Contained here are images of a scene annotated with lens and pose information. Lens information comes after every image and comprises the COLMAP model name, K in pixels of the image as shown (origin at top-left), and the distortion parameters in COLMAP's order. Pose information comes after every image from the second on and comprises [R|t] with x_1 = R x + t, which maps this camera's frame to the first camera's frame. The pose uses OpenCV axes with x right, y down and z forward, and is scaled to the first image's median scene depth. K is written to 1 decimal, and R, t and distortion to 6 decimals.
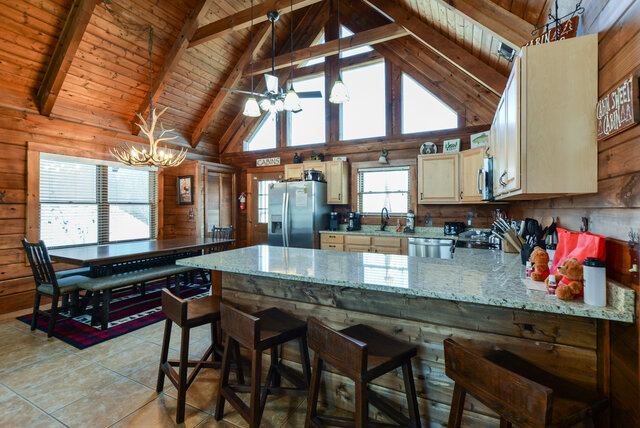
lens RADIAL K [[289.8, 0, 319.1], [0, 289.8, 203.2], [0, 0, 1]] dist [-0.005981, -0.000752]
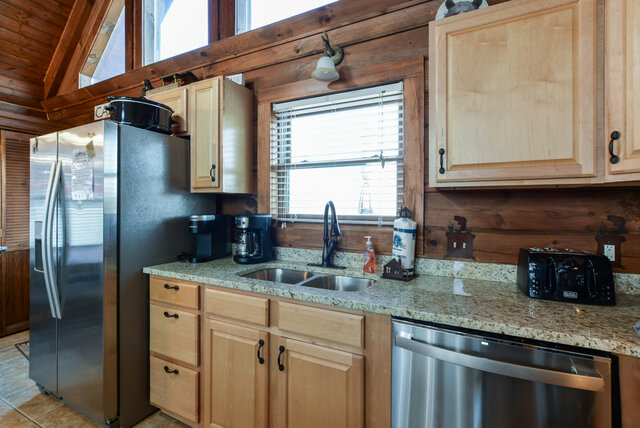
lens RADIAL K [[289.8, 0, 316.6], [0, 289.8, 208.4], [0, 0, 1]] dist [-0.005981, -0.000752]
pose [[0.999992, -0.000801, -0.003892, 0.203990], [0.000868, 0.999848, 0.017406, 0.017132], [0.003878, -0.017409, 0.999841, 0.630290]]
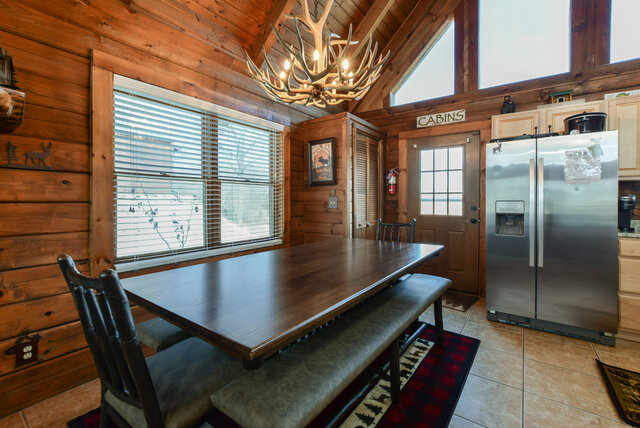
lens RADIAL K [[289.8, 0, 331.9], [0, 289.8, 200.8], [0, 0, 1]] dist [-0.005981, -0.000752]
pose [[0.991860, 0.002328, -0.127313, -0.415509], [-0.000183, 0.999858, 0.016859, 0.032947], [0.127334, -0.016699, 0.991719, 0.429646]]
